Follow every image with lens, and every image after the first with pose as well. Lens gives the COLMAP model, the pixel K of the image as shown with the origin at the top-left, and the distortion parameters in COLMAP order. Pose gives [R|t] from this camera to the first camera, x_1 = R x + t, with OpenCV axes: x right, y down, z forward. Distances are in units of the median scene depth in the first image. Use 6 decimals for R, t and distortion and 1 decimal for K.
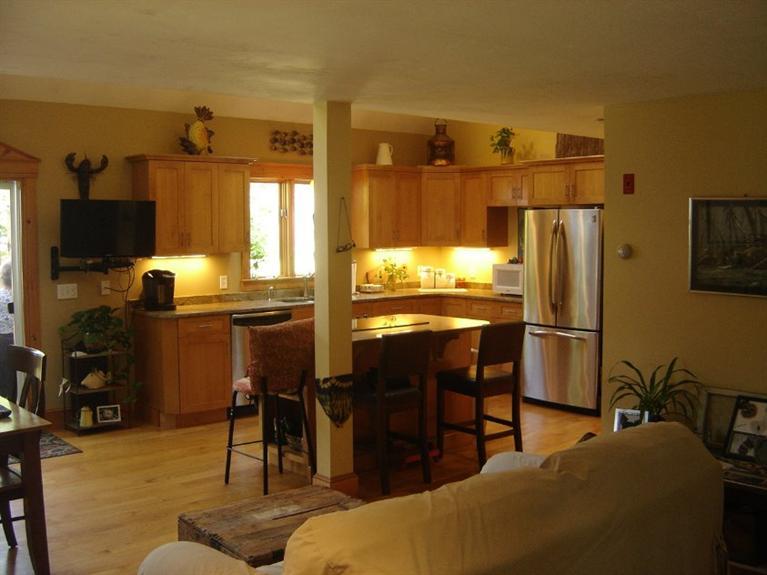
lens RADIAL K [[854.6, 0, 388.7], [0, 854.6, 282.9], [0, 0, 1]] dist [-0.153416, 0.046881]
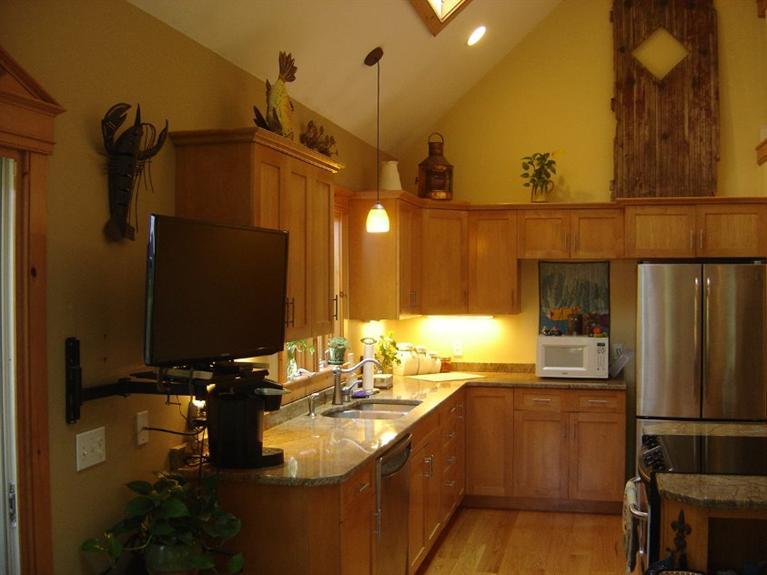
lens RADIAL K [[854.6, 0, 388.7], [0, 854.6, 282.9], [0, 0, 1]] dist [-0.153416, 0.046881]
pose [[0.821296, 0.001808, 0.570500, -0.430470], [0.036859, 0.997738, -0.056225, -0.035384], [-0.569311, 0.067205, 0.819371, 0.513333]]
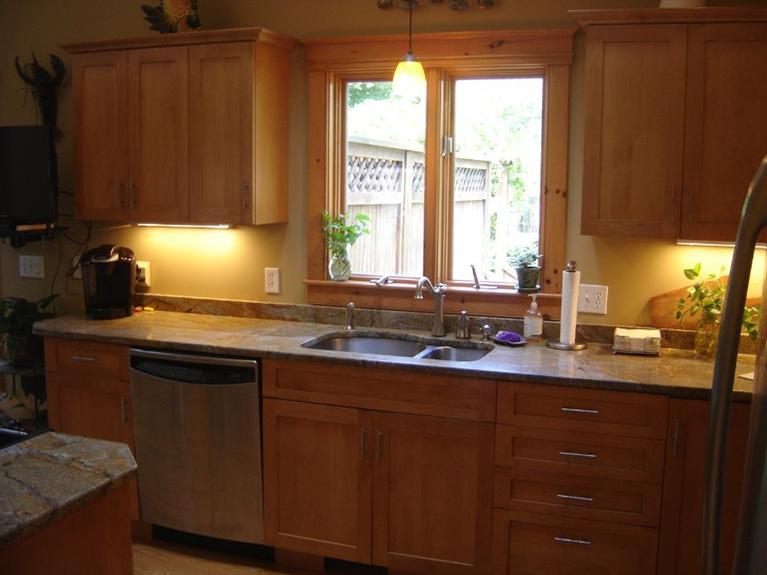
lens RADIAL K [[854.6, 0, 388.7], [0, 854.6, 282.9], [0, 0, 1]] dist [-0.153416, 0.046881]
pose [[0.464088, 0.119226, -0.877729, 0.289466], [-0.072363, 0.992691, 0.096581, -0.053942], [0.882829, 0.018692, 0.469323, 0.818769]]
